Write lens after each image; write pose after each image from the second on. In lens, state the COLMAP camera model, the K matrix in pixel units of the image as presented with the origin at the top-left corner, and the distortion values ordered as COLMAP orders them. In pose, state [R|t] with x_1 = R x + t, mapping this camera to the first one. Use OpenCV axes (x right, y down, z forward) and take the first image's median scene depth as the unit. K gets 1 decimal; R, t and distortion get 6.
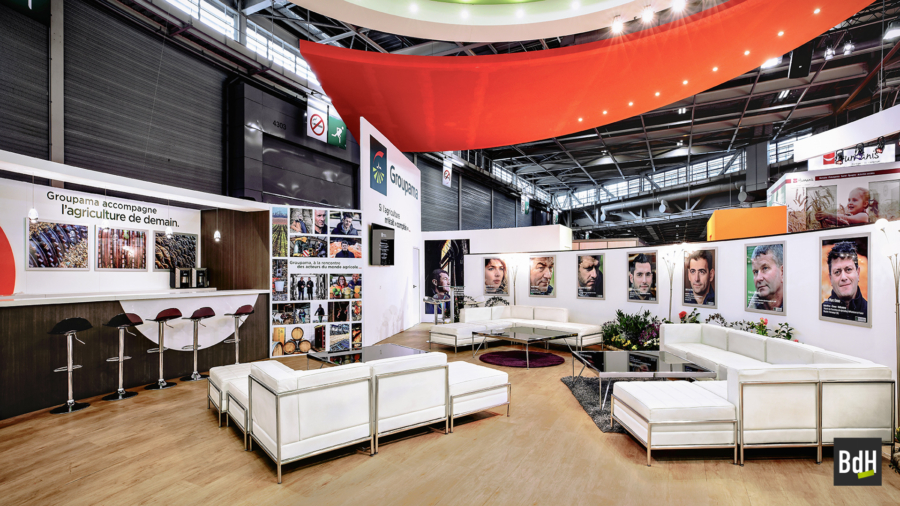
lens RADIAL K [[446.7, 0, 449.8], [0, 446.7, 273.9], [0, 0, 1]] dist [0.039337, 0.000480]
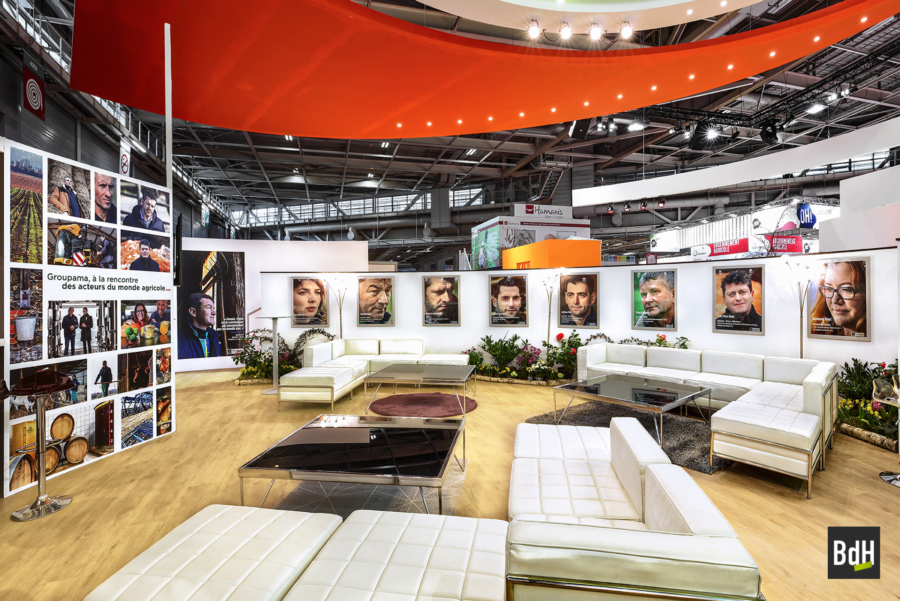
lens RADIAL K [[457.6, 0, 450.0], [0, 457.6, 300.5], [0, 0, 1]] dist [0.002687, 0.000857]
pose [[0.733021, -0.009515, 0.680139, -0.350082], [0.007888, 0.999954, 0.005488, -0.000014], [-0.680160, 0.001342, 0.733062, 0.349018]]
